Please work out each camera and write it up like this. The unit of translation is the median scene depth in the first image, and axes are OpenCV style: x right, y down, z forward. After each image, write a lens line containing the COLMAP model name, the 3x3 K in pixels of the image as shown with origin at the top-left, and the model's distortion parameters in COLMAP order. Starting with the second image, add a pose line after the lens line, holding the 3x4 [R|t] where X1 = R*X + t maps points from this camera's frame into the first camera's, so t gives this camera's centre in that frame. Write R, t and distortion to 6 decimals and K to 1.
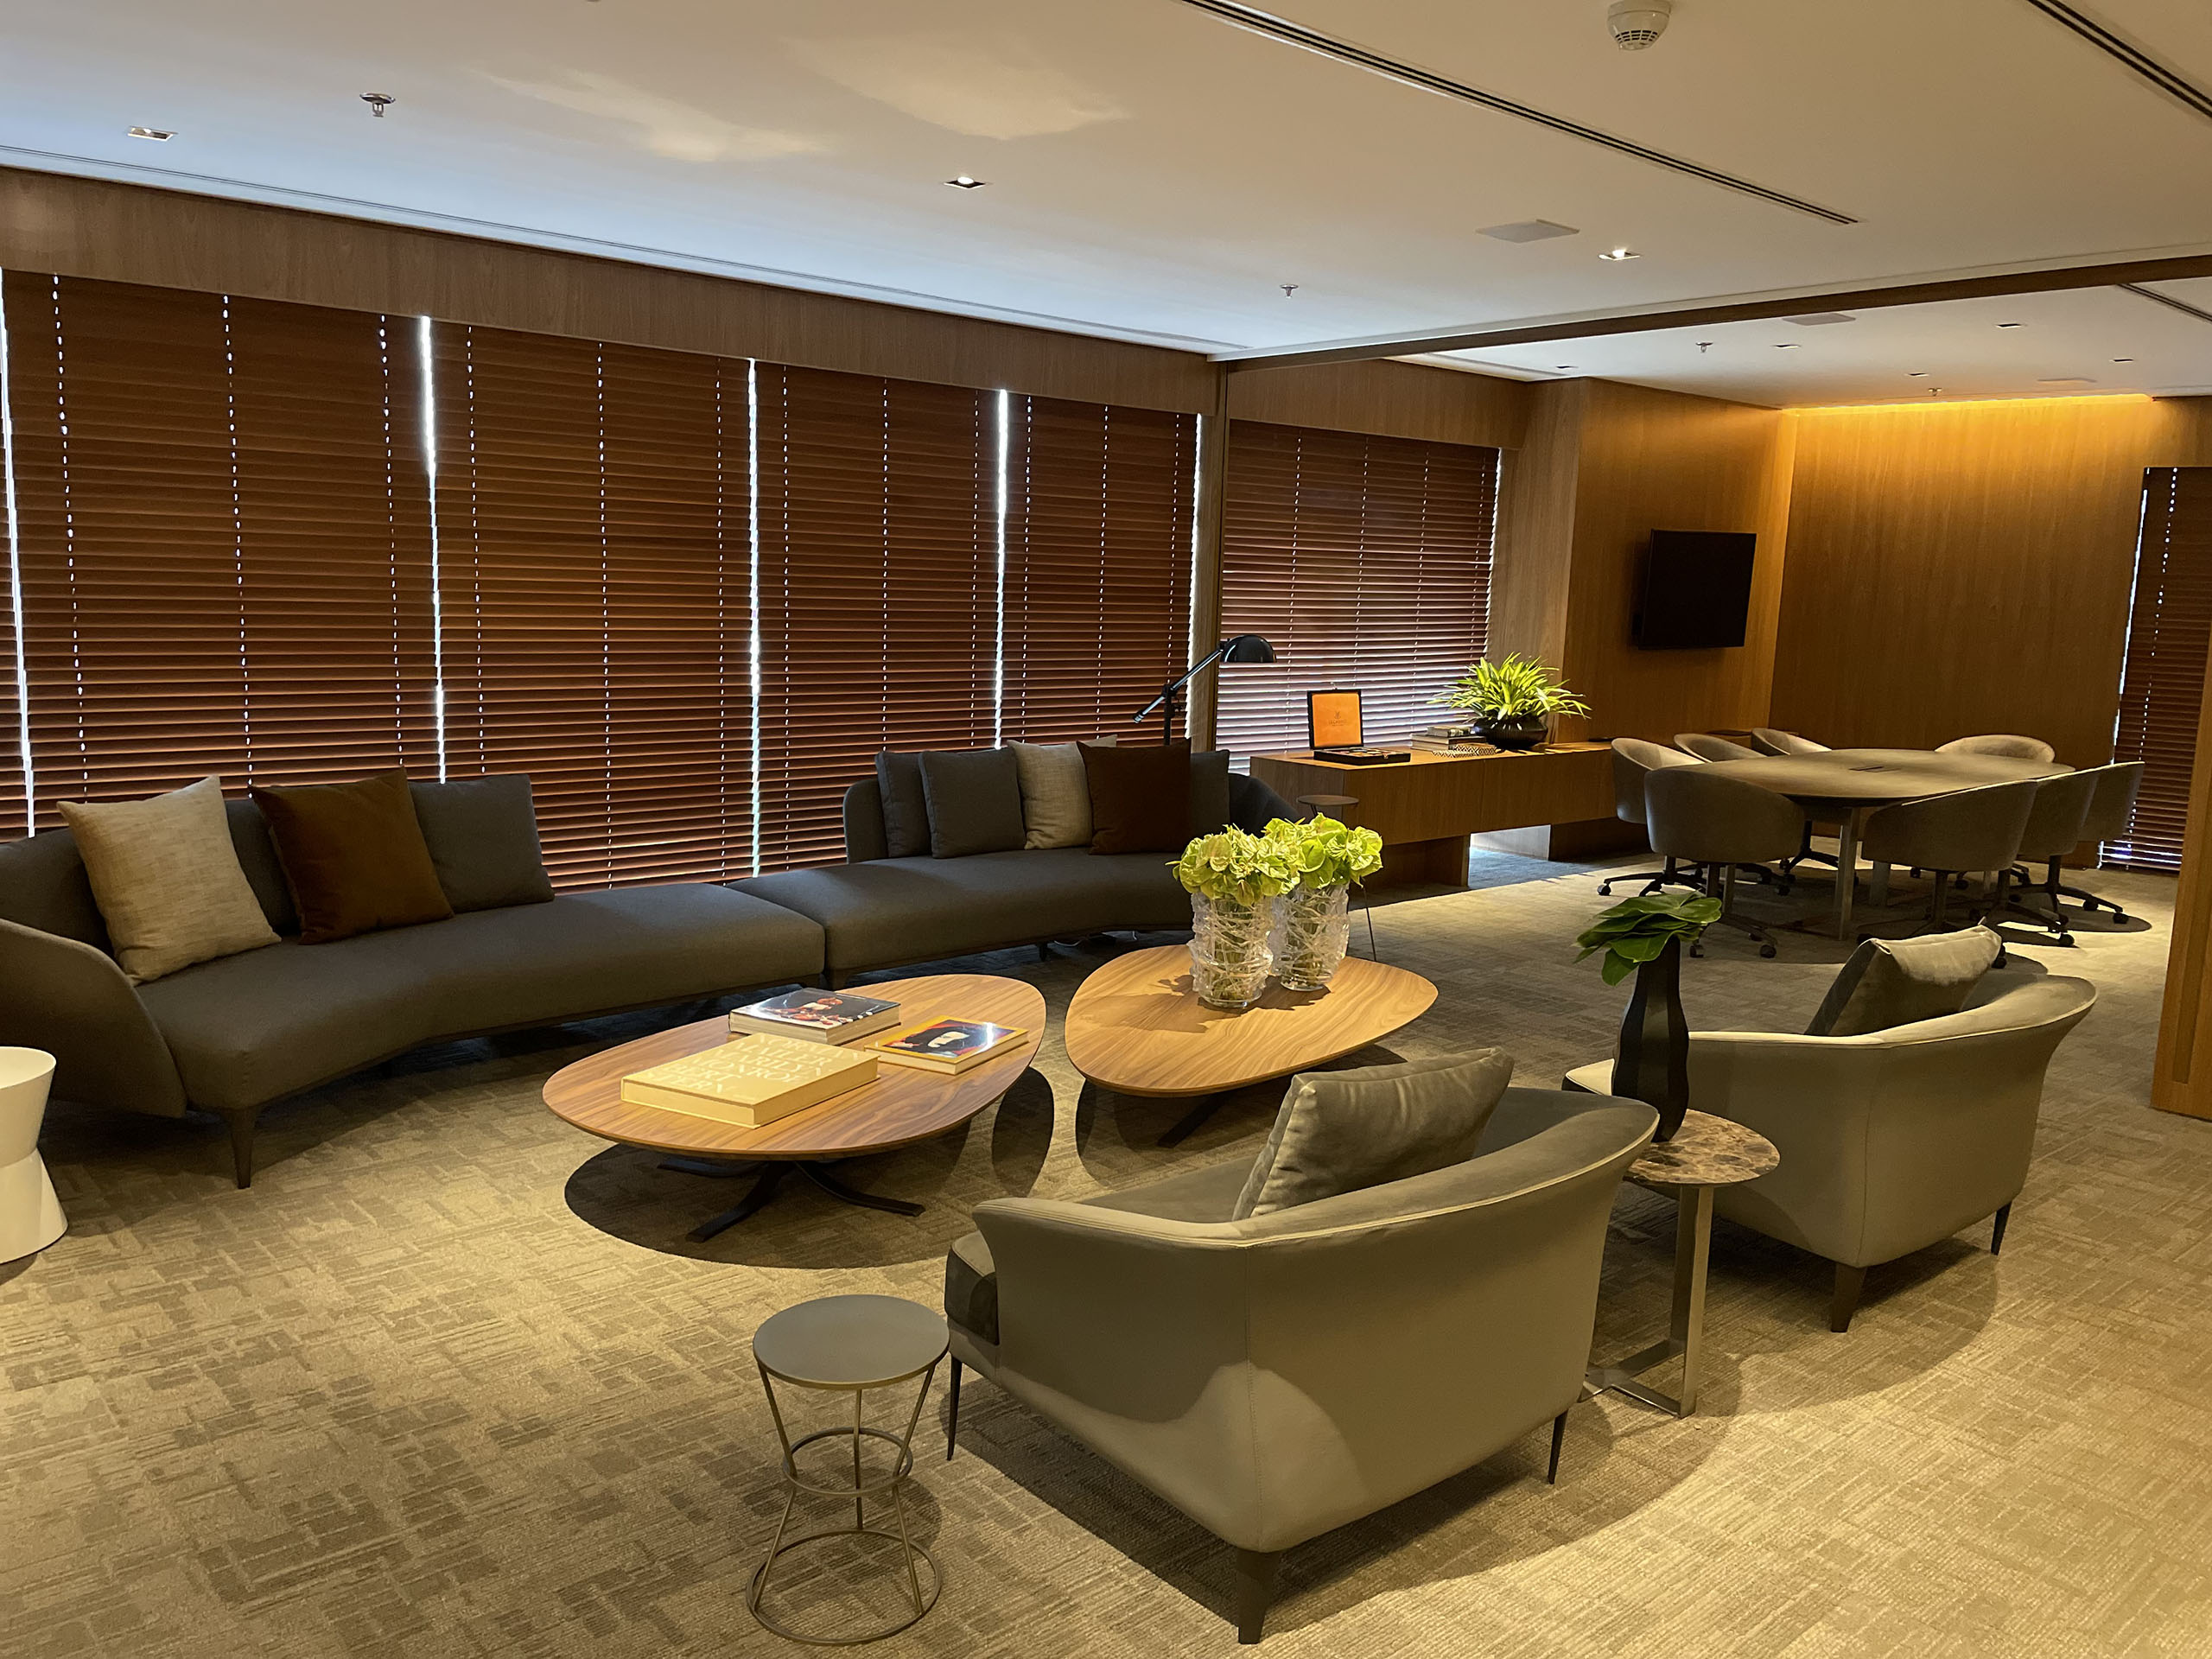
lens RADIAL K [[1632.0, 0, 1106.0], [0, 1632.0, 829.5], [0, 0, 1]] dist [0.088006, -0.110295]
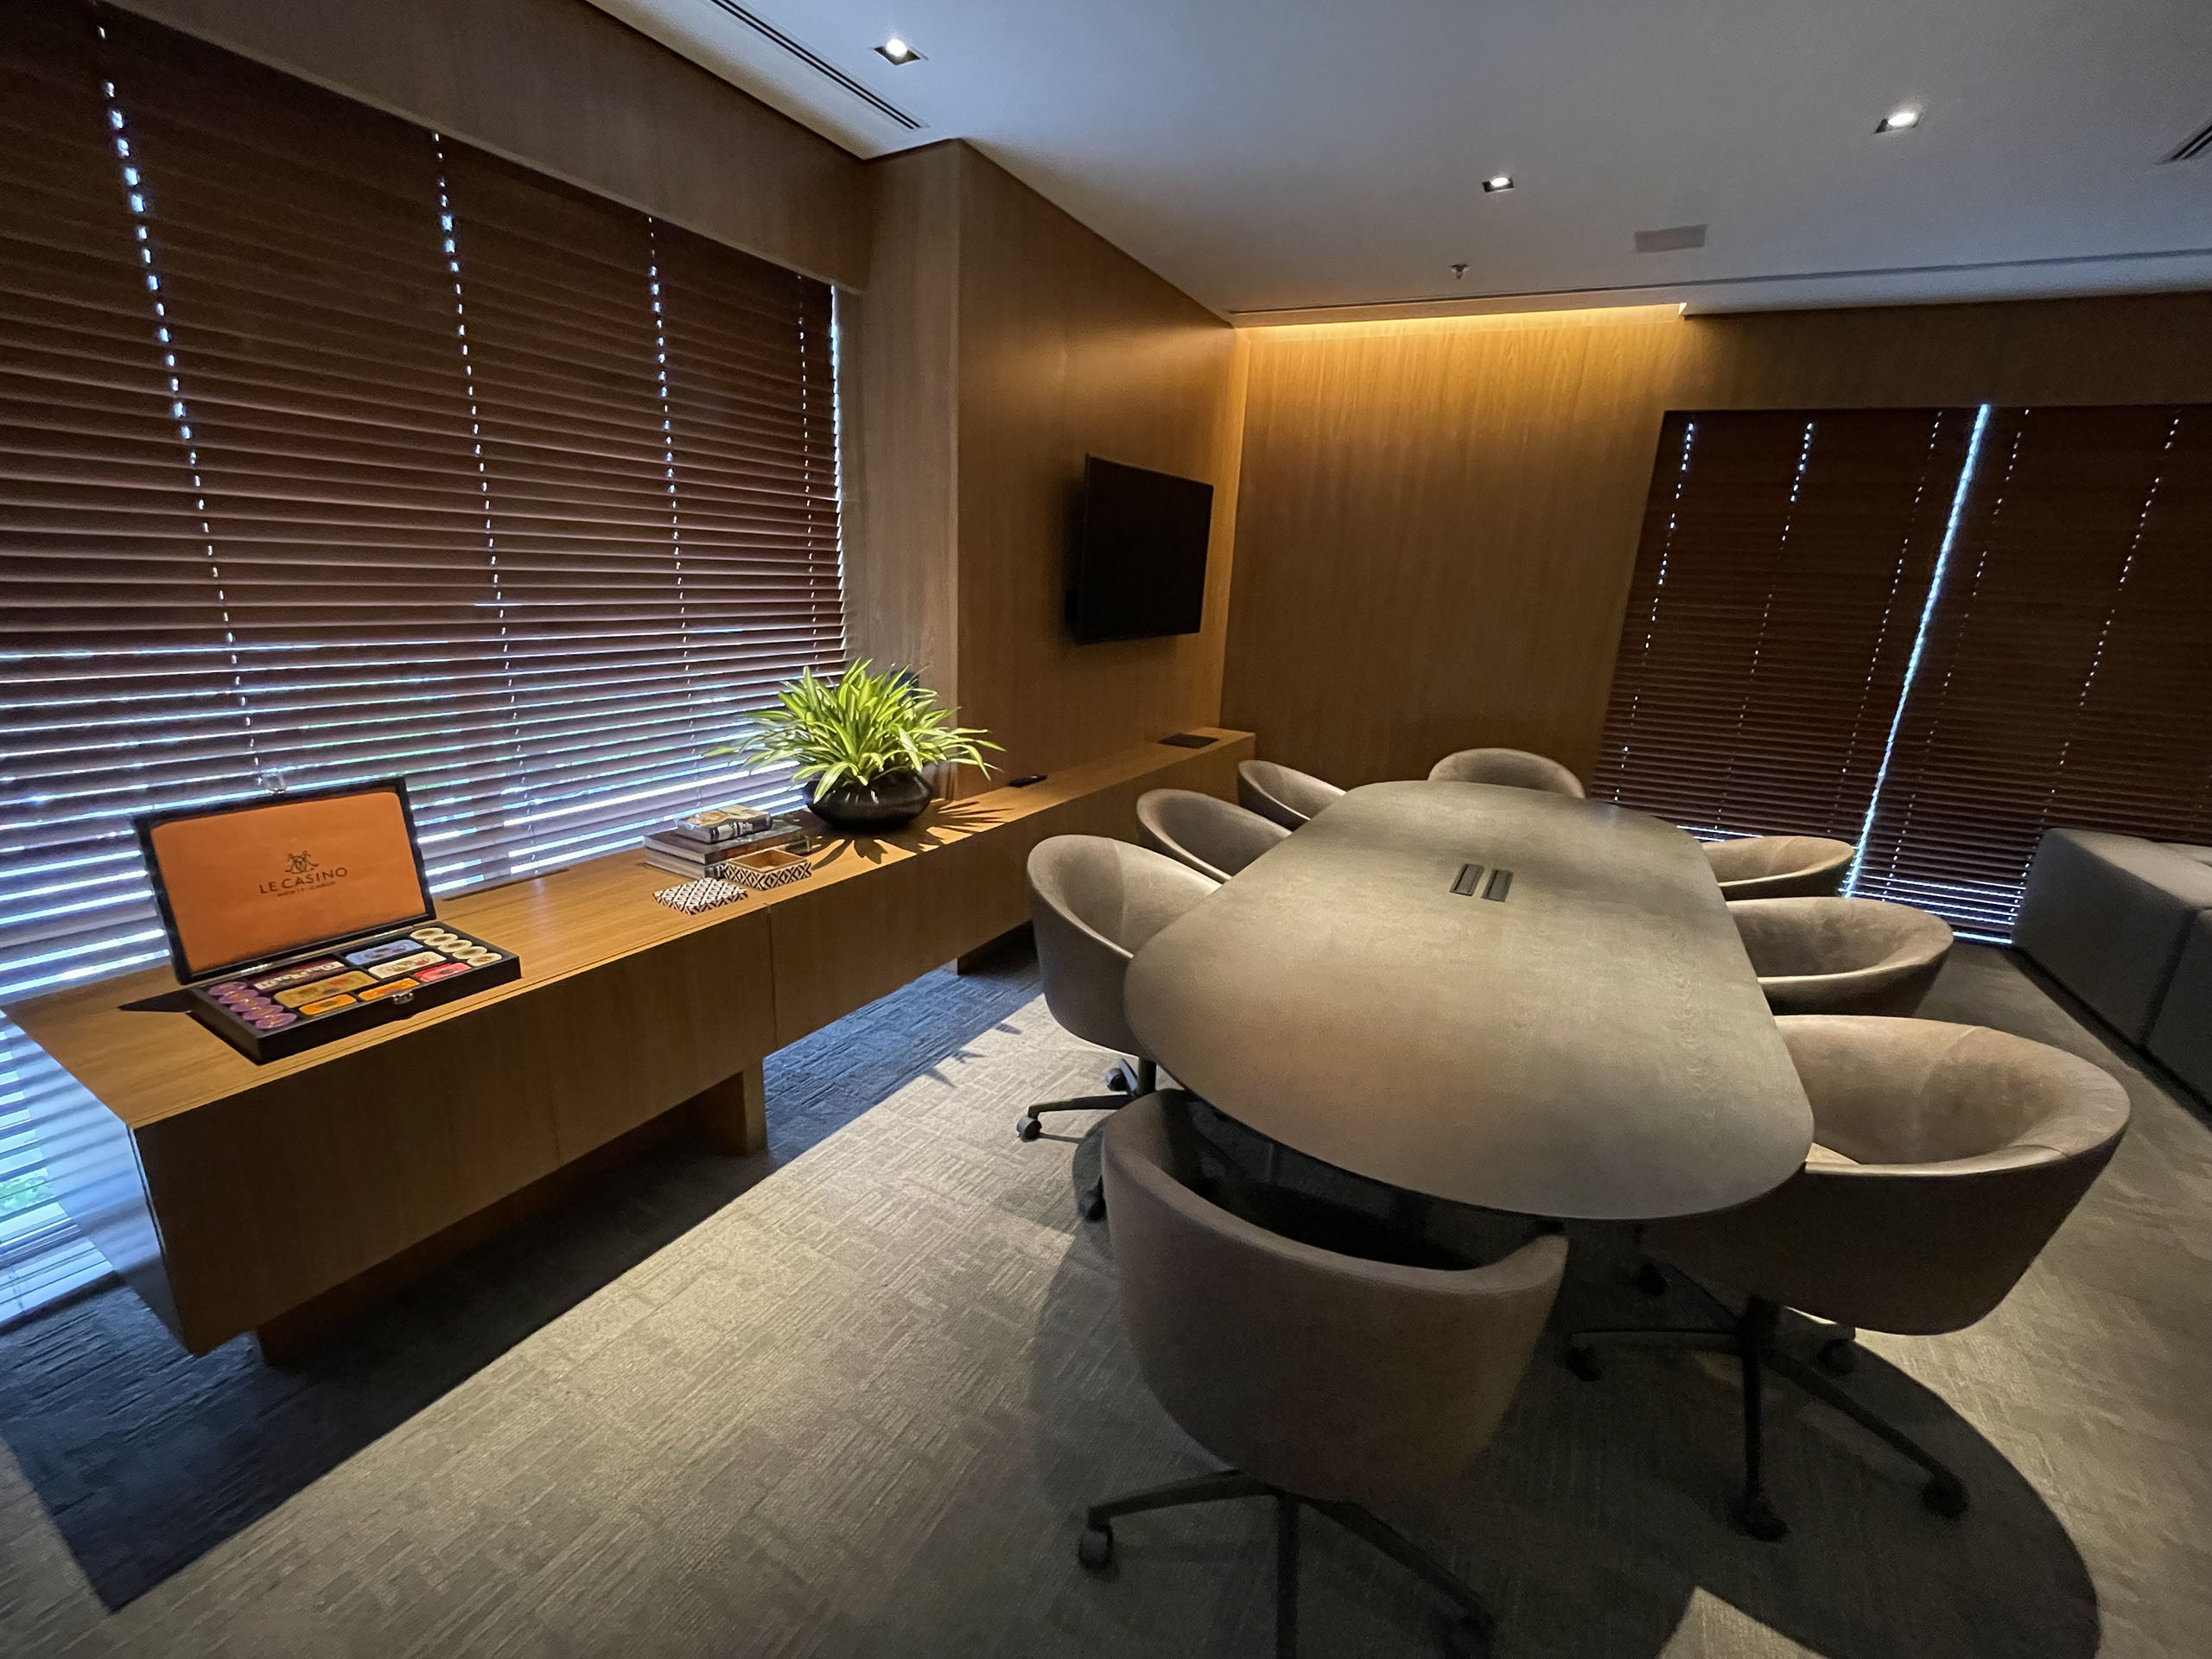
lens RADIAL K [[891.0, 0, 1106.0], [0, 891.0, 829.5], [0, 0, 1]] dist [-0.000536, -0.000041]
pose [[0.943338, -0.077851, 0.322572, 0.405276], [0.034228, 0.989733, 0.138770, -0.161390], [-0.330063, -0.119866, 0.936317, 1.235038]]
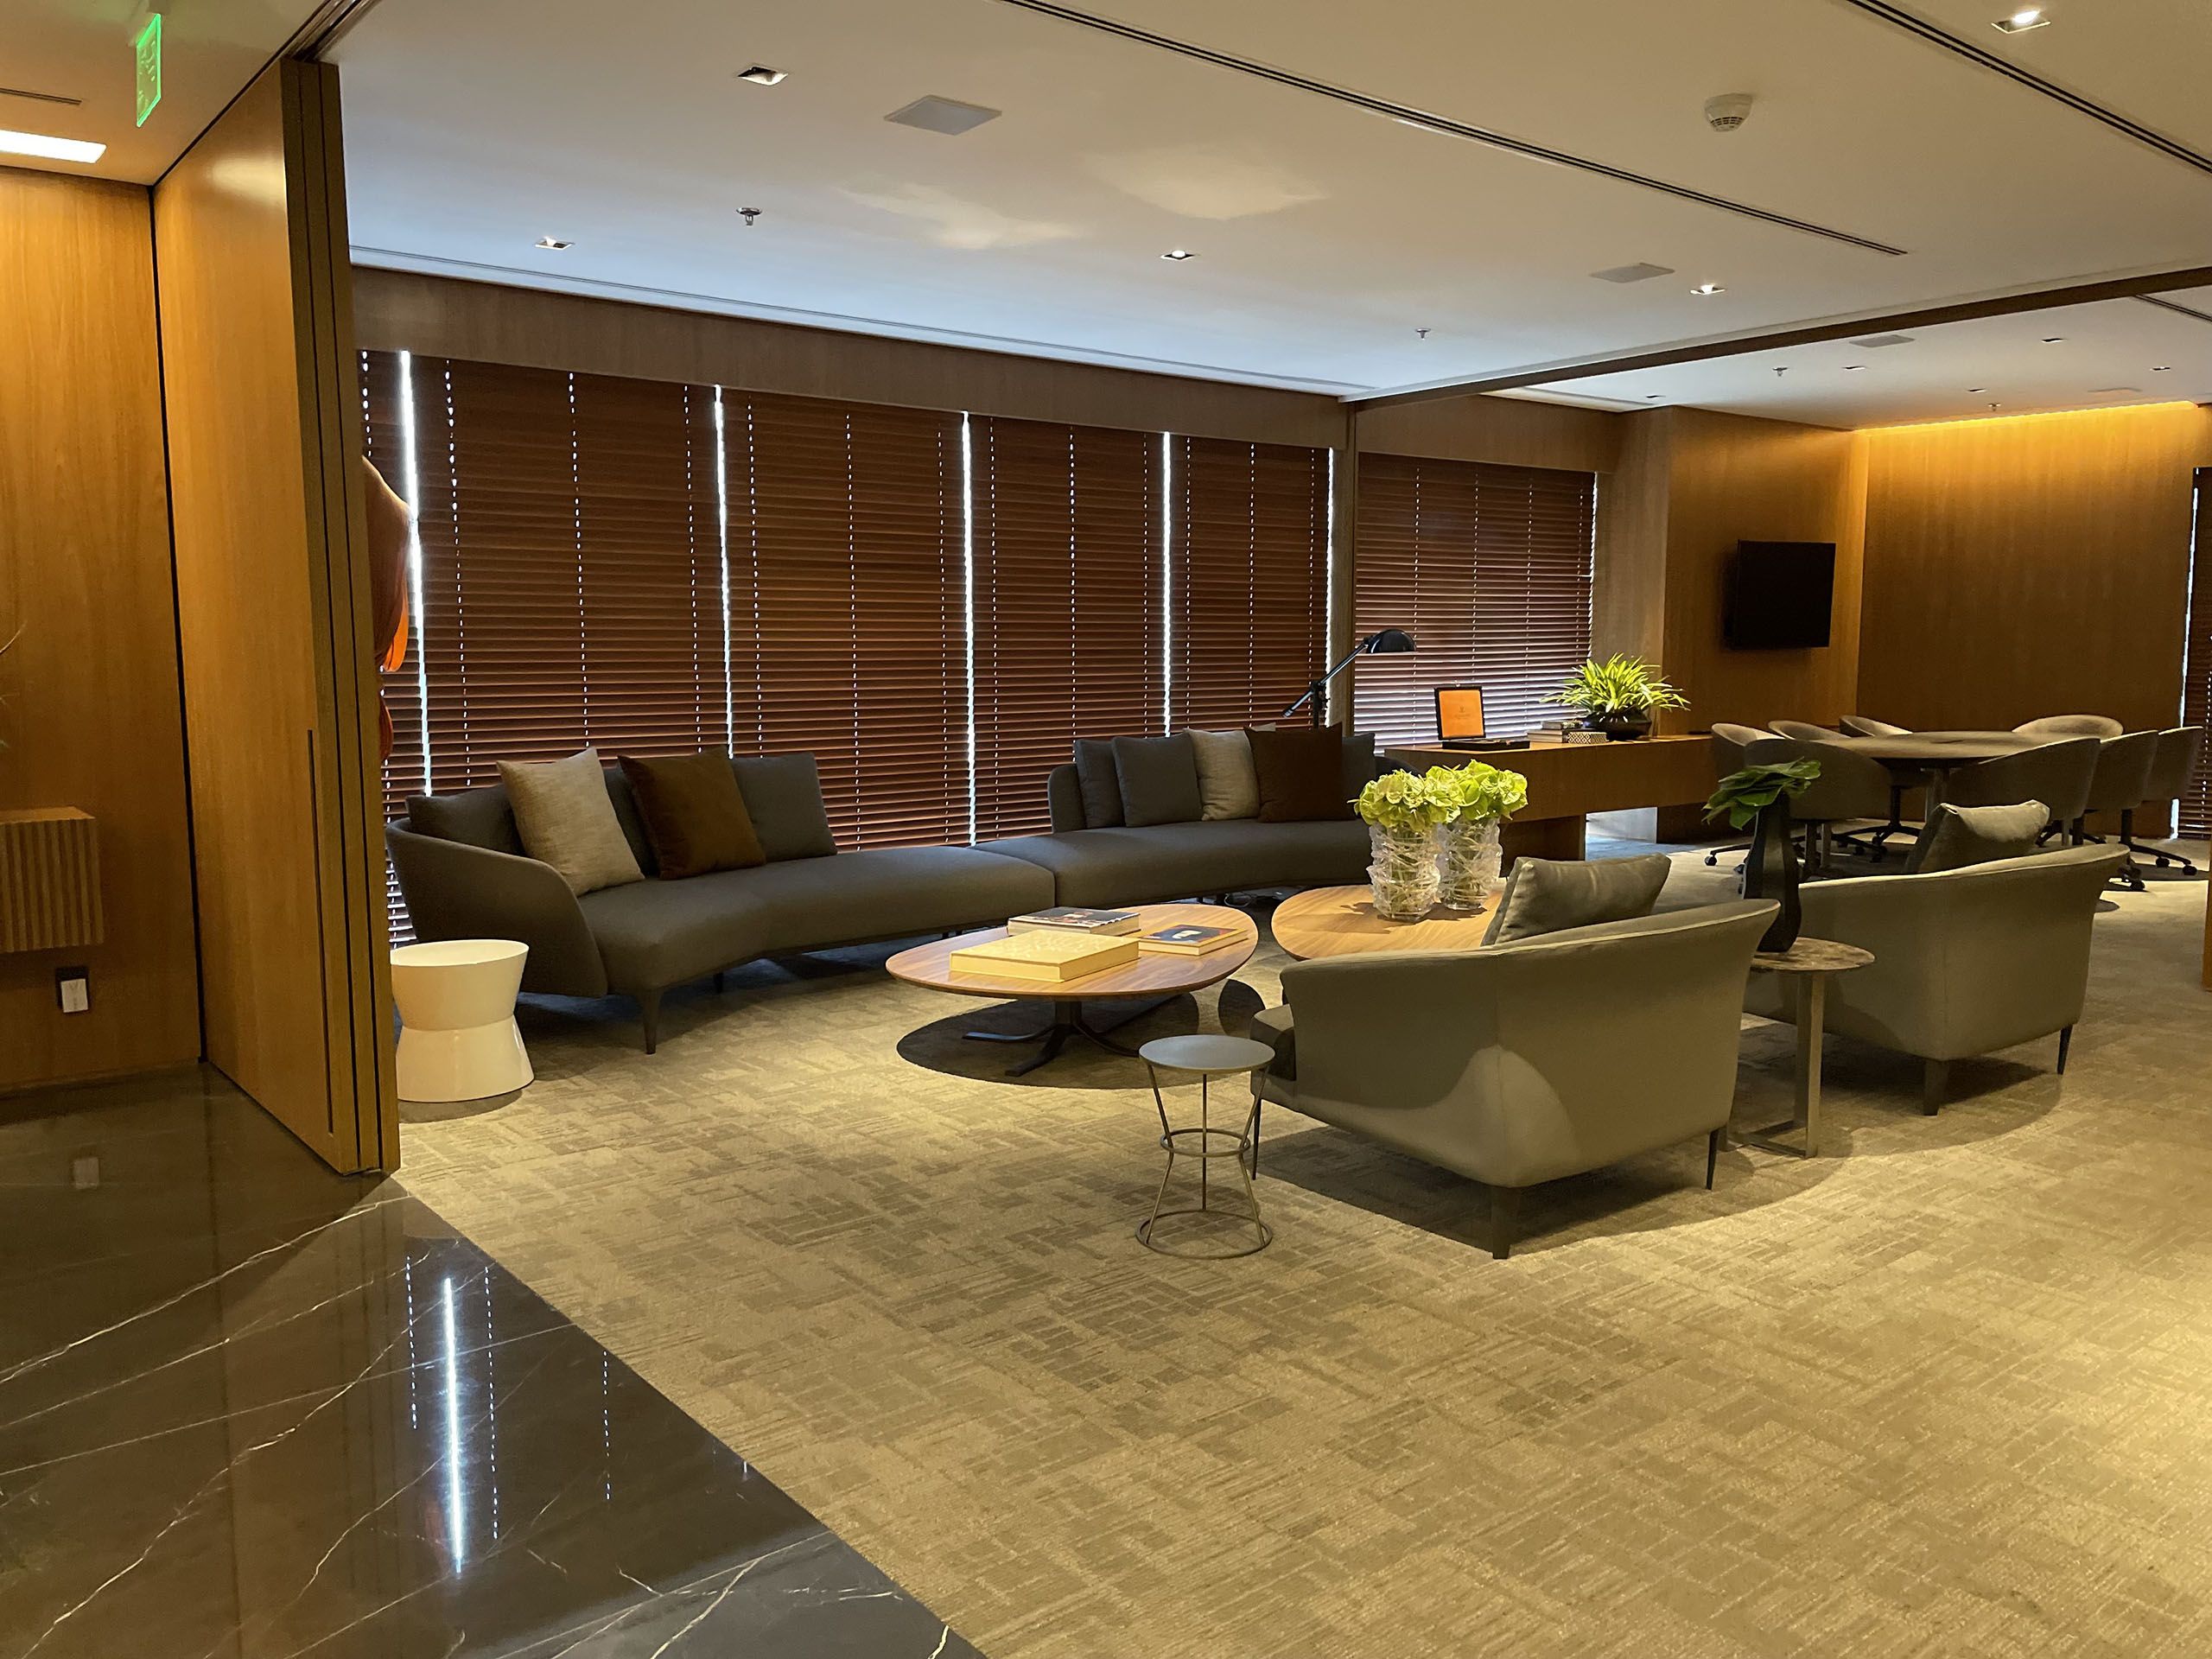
lens RADIAL K [[1651.5, 0, 1106.0], [0, 1651.5, 829.5], [0, 0, 1]] dist [0.095775, -0.122517]
pose [[0.998677, -0.029580, -0.042067, -0.093812], [0.027633, 0.998553, -0.046142, 0.095914], [0.043371, 0.044918, 0.998049, -0.235607]]
